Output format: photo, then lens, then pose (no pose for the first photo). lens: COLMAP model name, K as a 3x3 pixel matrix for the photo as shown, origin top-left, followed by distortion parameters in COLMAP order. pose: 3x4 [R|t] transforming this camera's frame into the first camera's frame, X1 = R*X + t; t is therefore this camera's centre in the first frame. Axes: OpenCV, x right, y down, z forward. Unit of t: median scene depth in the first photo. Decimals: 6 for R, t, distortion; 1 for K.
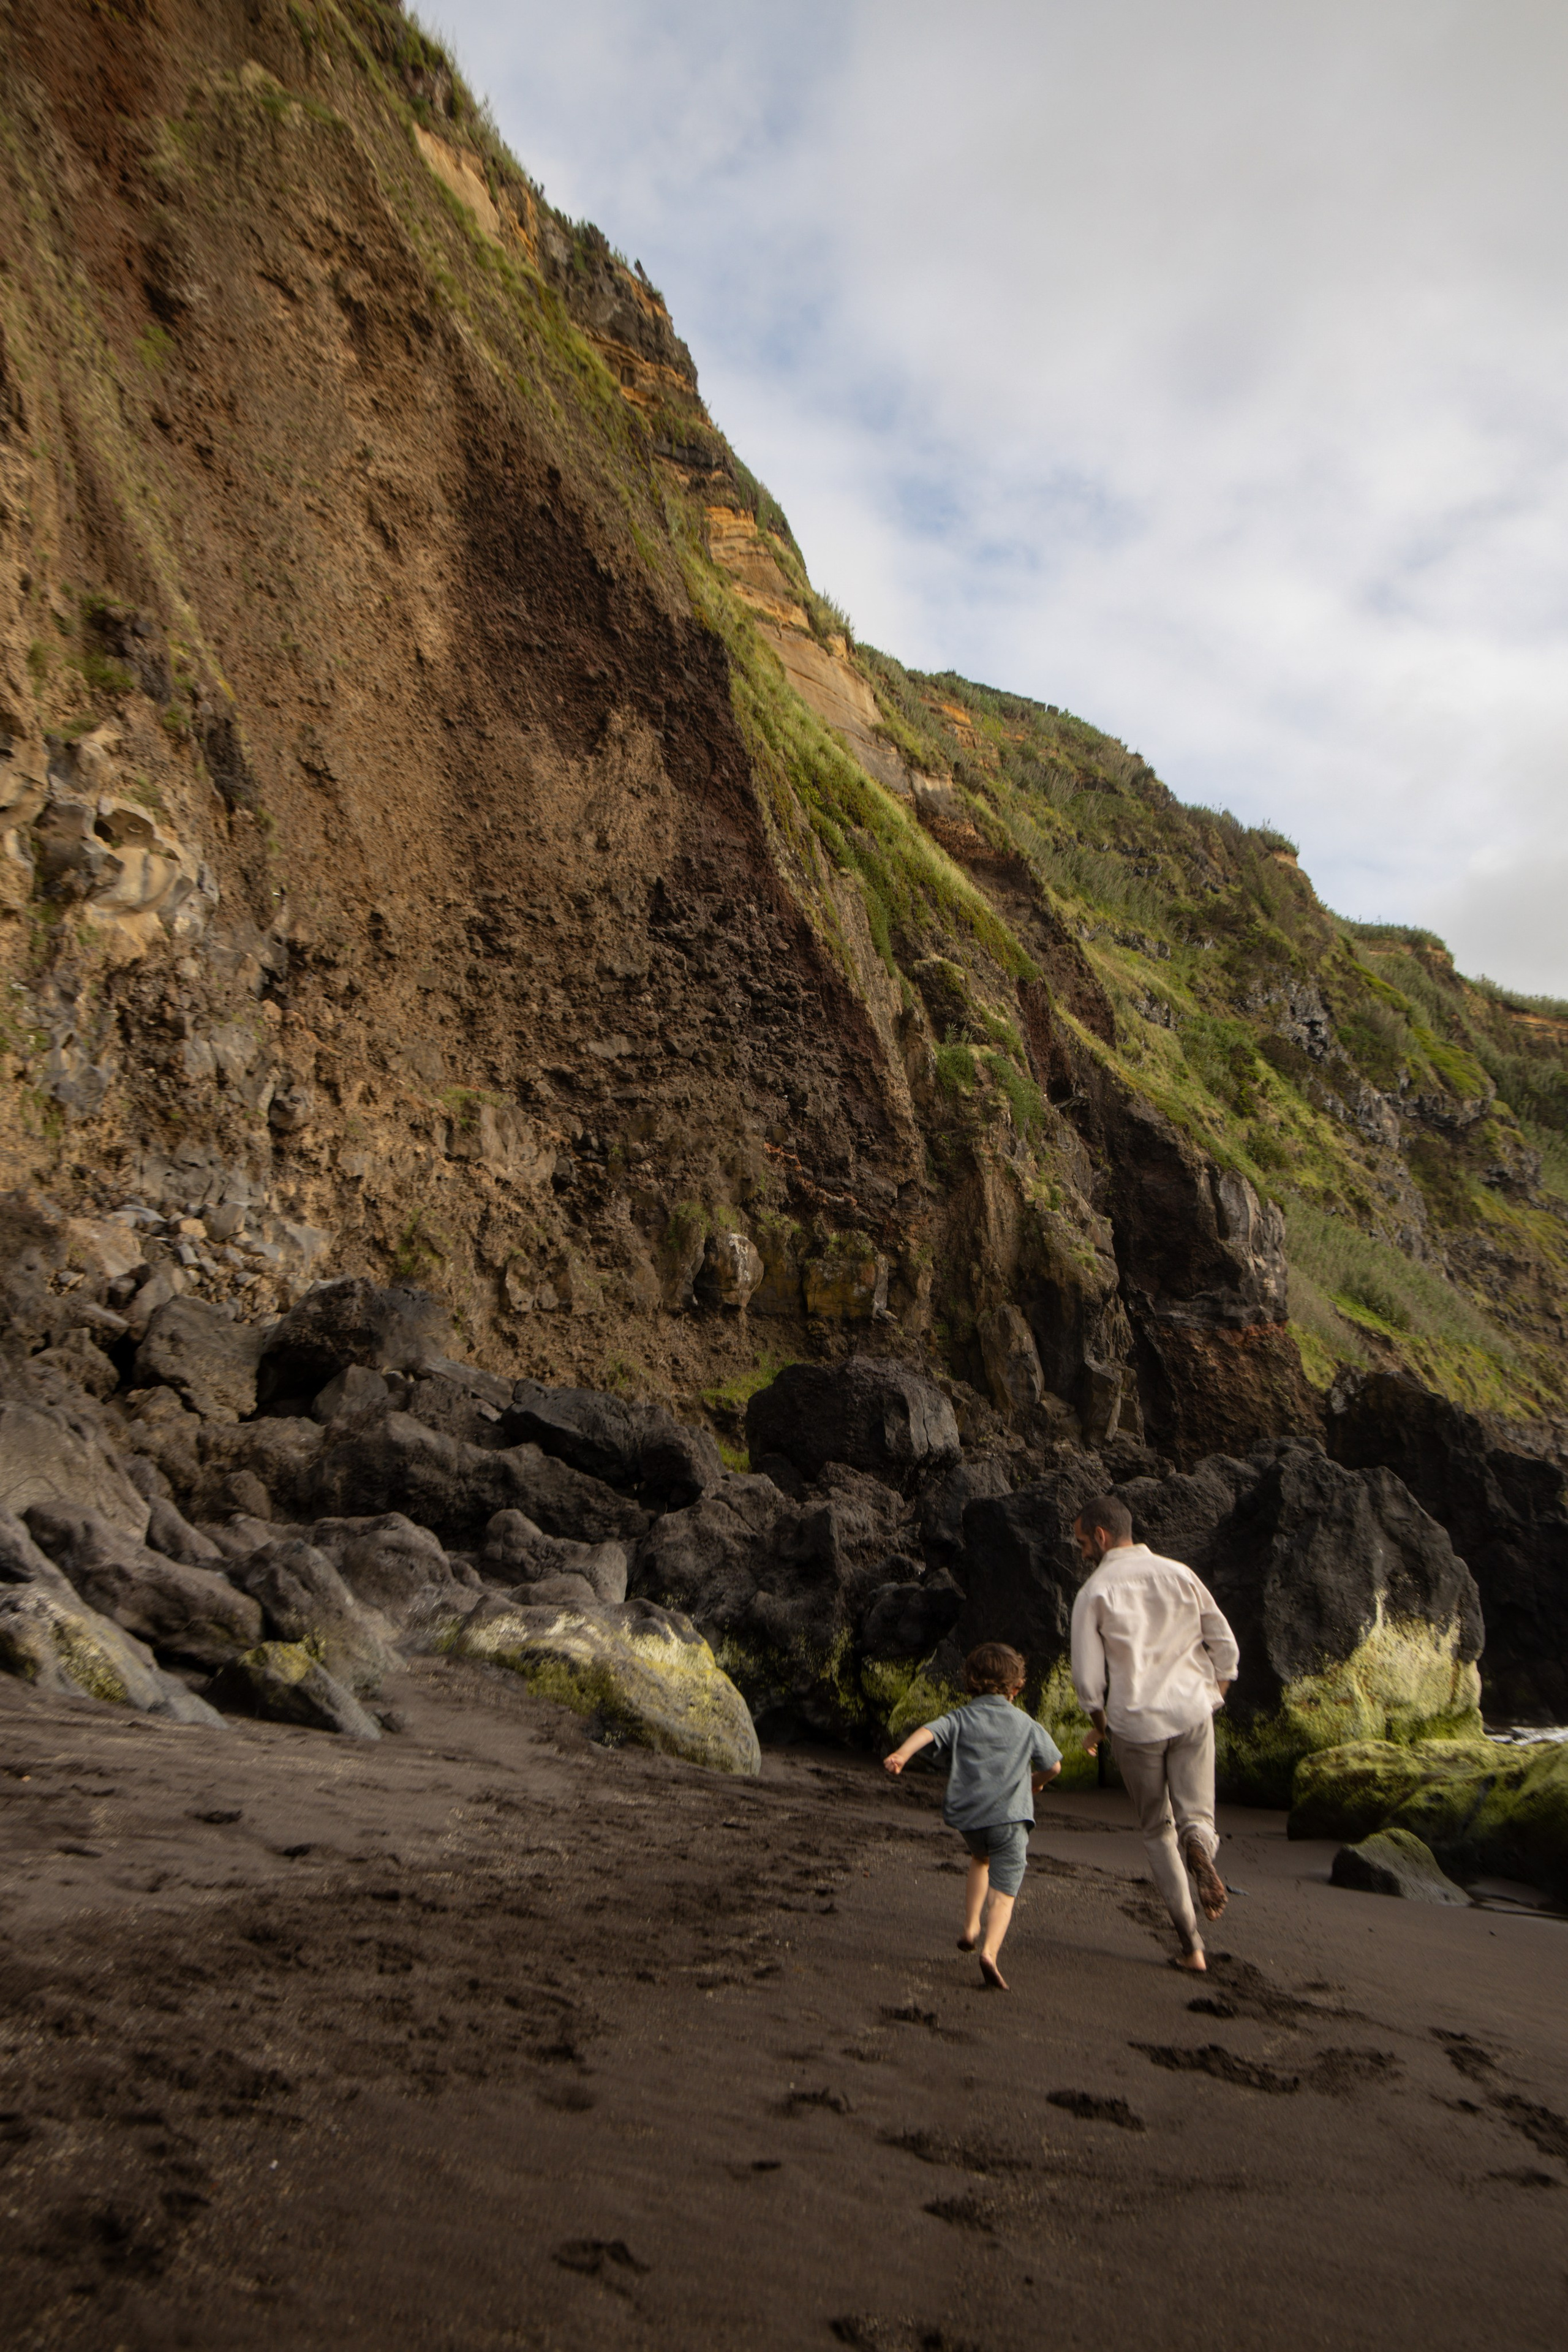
lens RADIAL K [[2410.0, 0, 741.1], [0, 2410.0, 1225.1], [0, 0, 1]] dist [-0.011434, 0.012501]
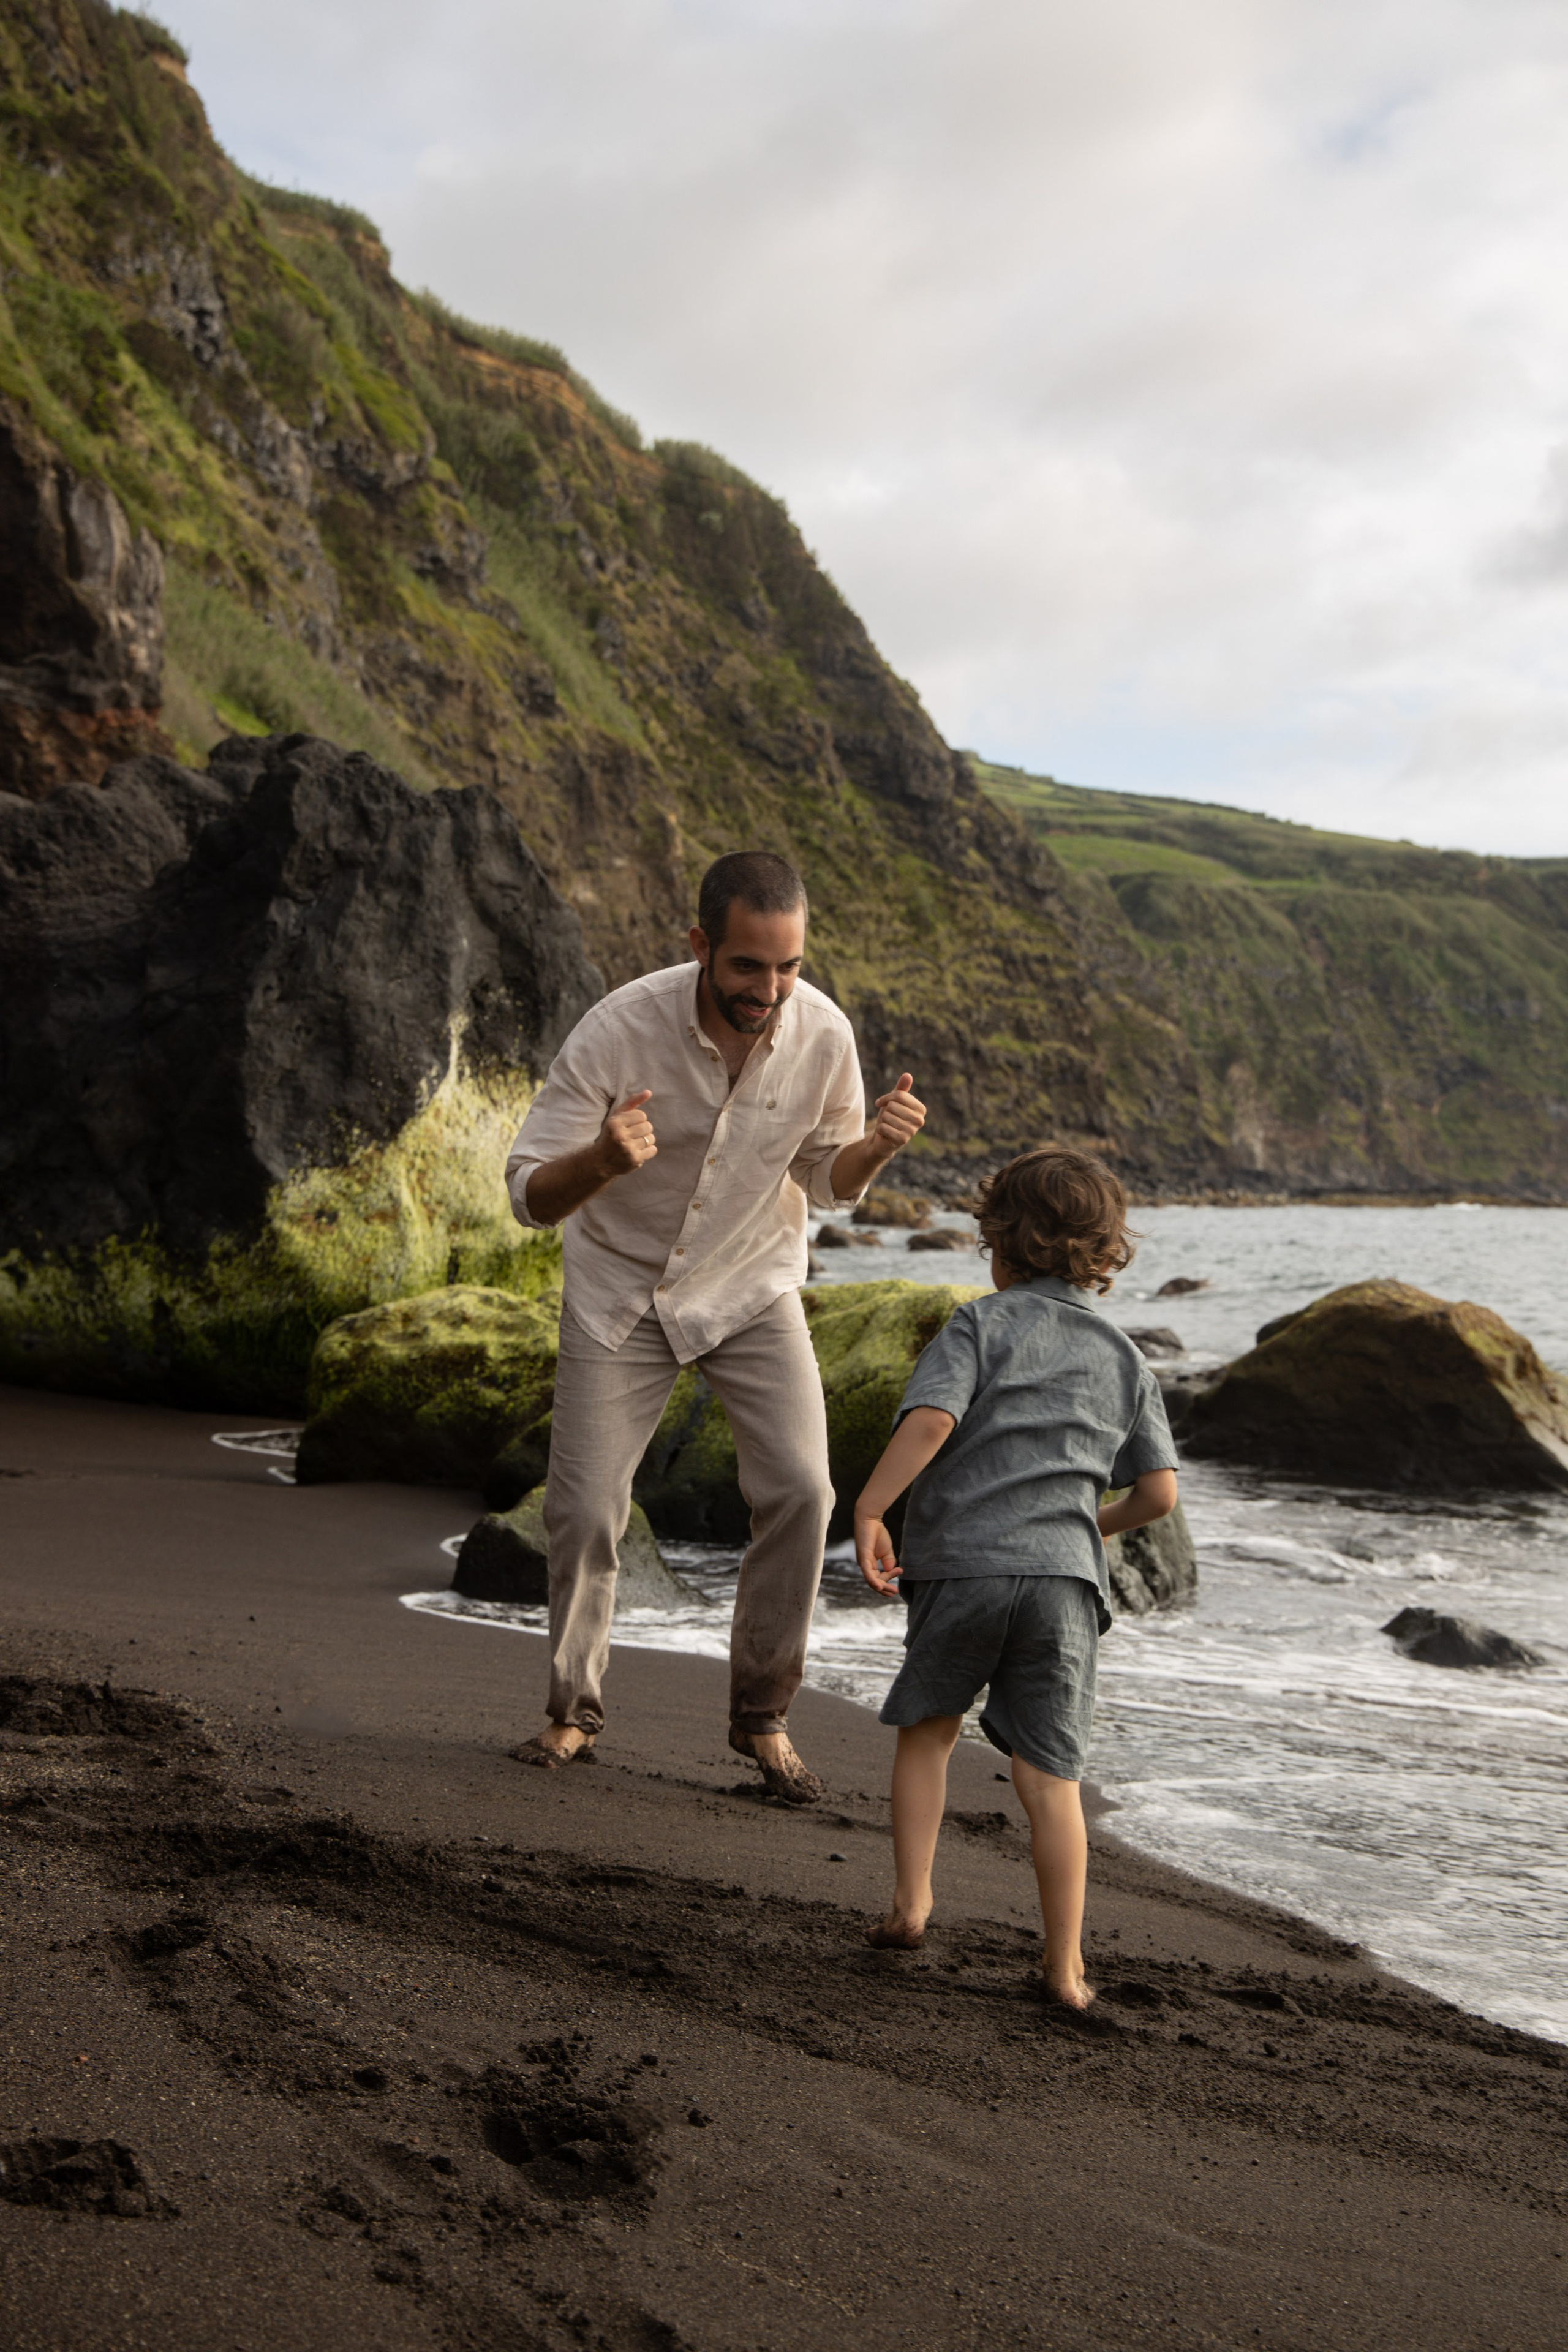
lens RADIAL K [[3199.0, 0, 784.3], [0, 3199.0, 1184.9], [0, 0, 1]] dist [0.115328, 0.201978]
pose [[0.910459, 0.020240, 0.413105, 0.009706], [-0.092627, 0.983410, 0.155964, 0.017690], [-0.403095, -0.180263, 0.897229, 0.082402]]
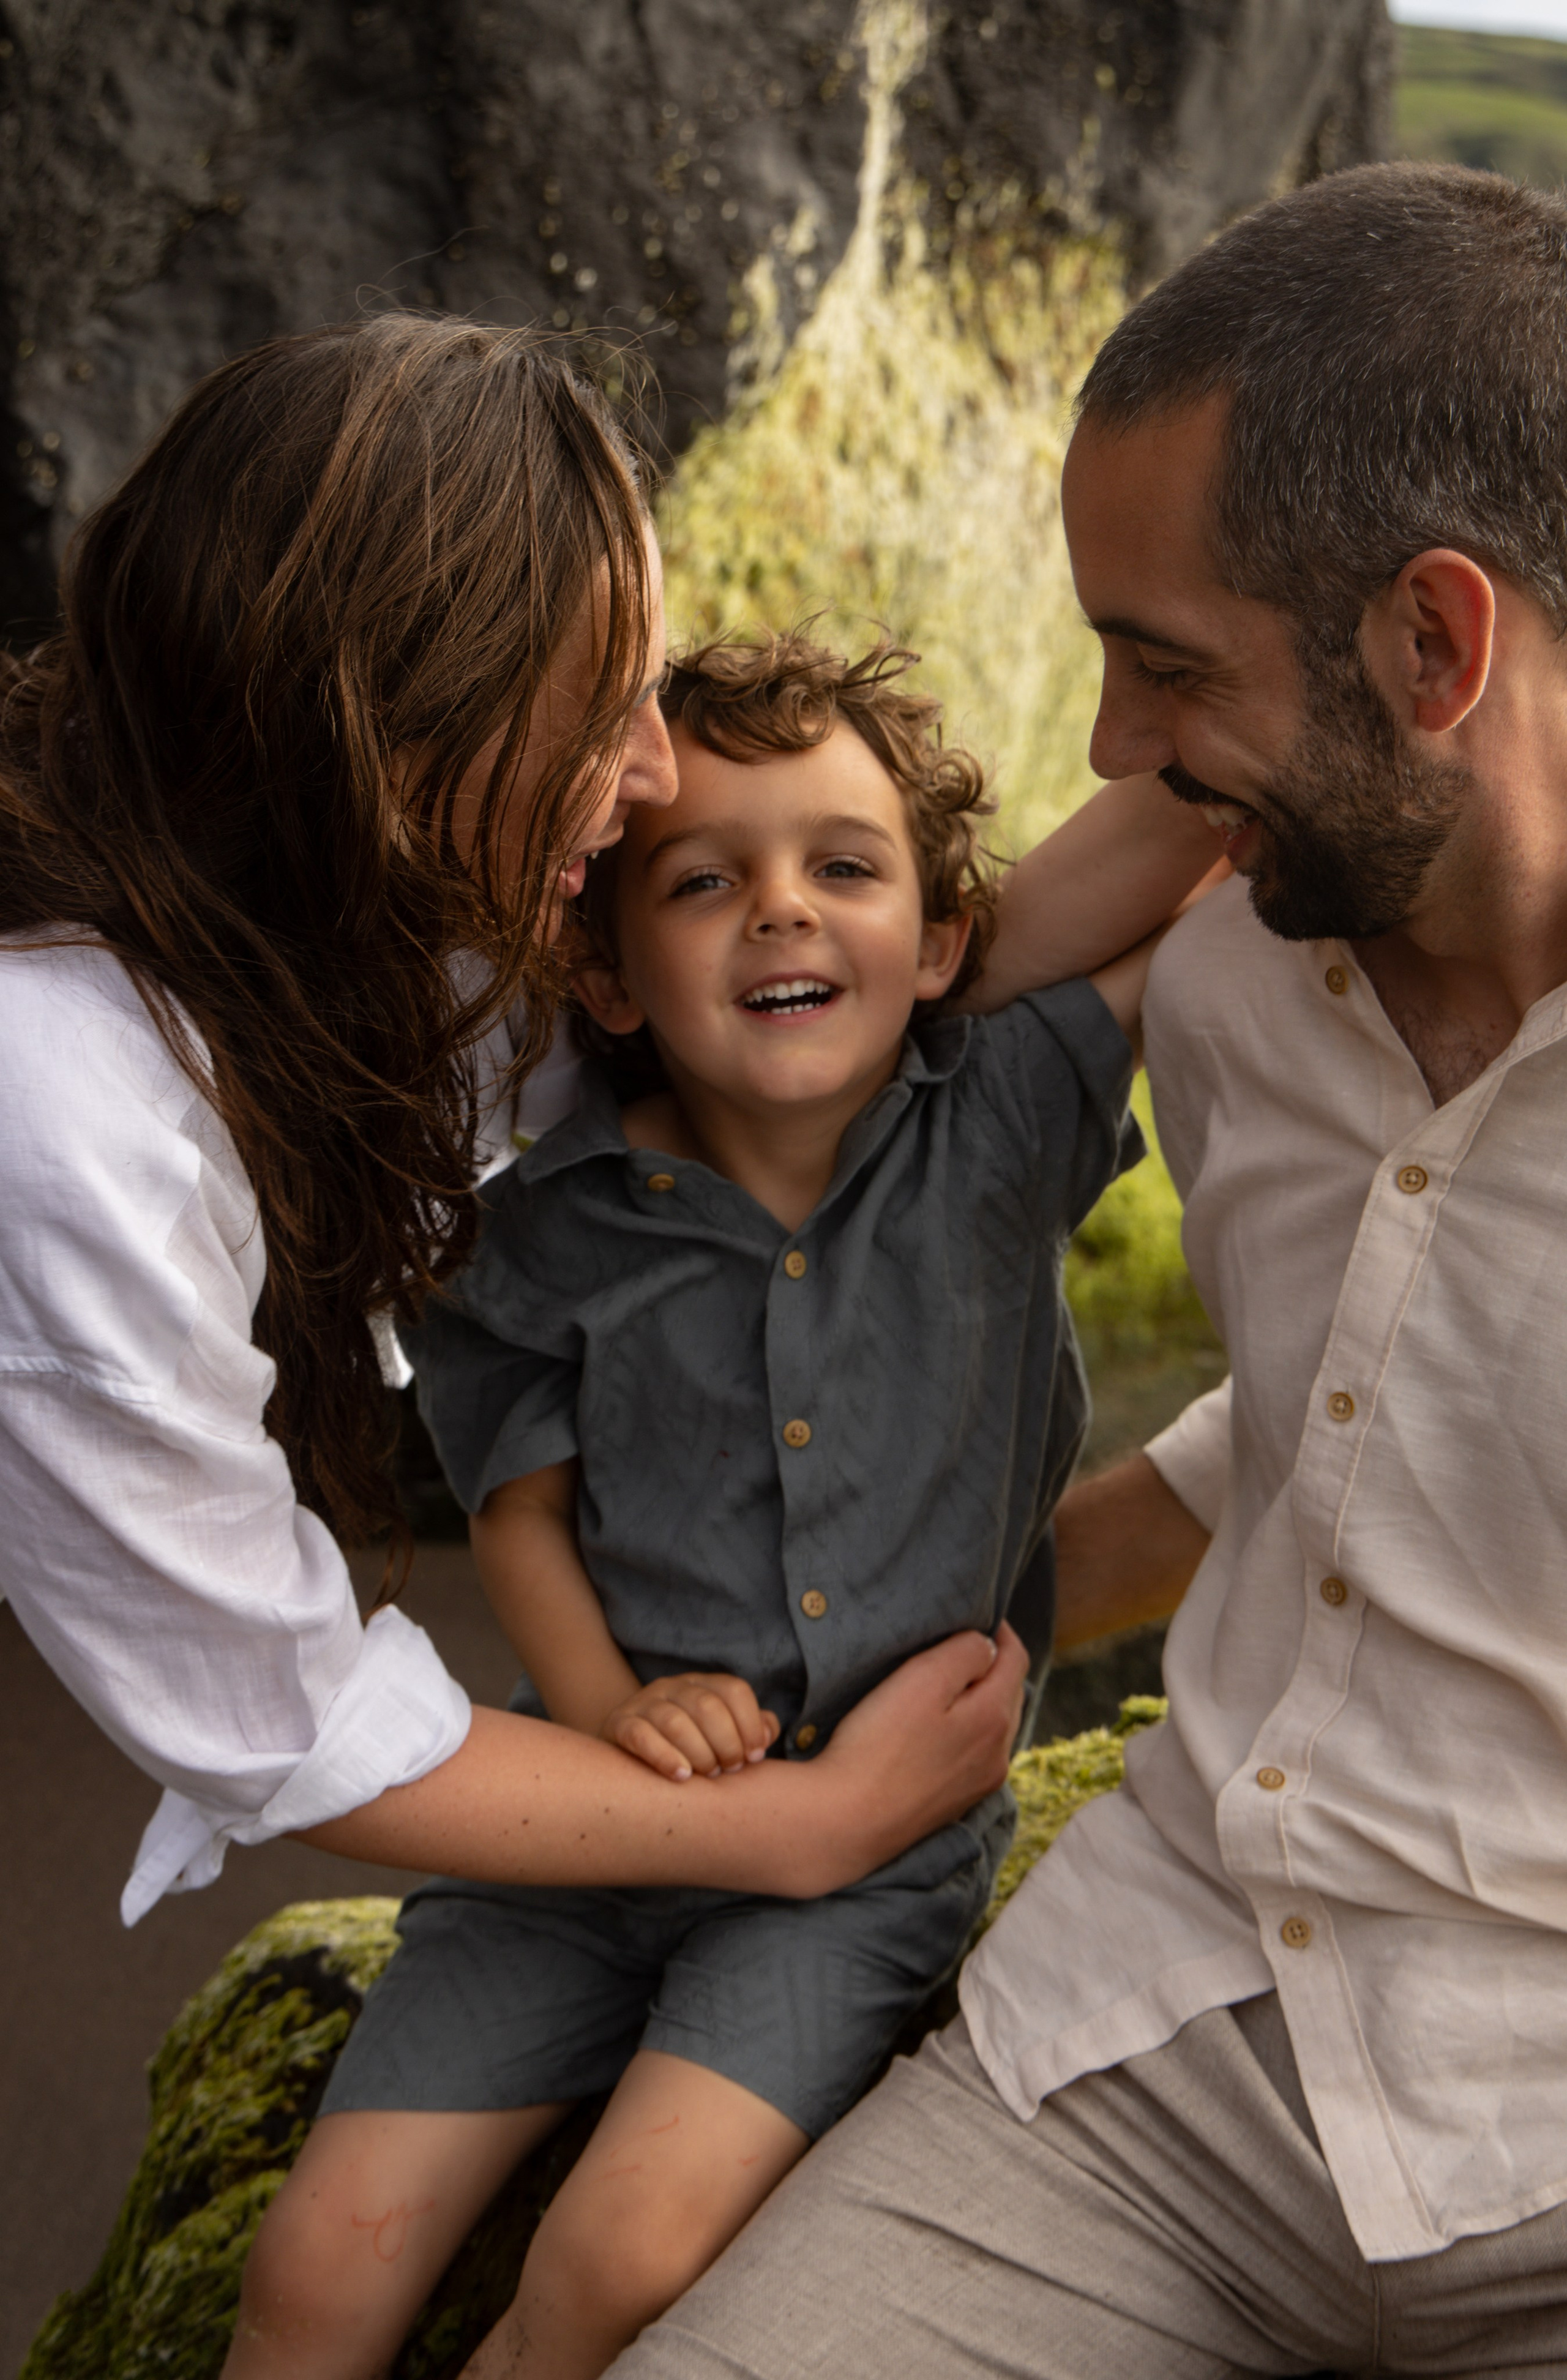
lens RADIAL K [[3595.3, 0, 723.9], [0, 3595.3, 1184.4], [0, 0, 1]] dist [0.156038, 0.178340]
pose [[0.942172, -0.032673, 0.333532, 0.046772], [-0.087400, 0.936839, 0.338666, 0.036220], [-0.323531, -0.348232, 0.879808, 0.201293]]
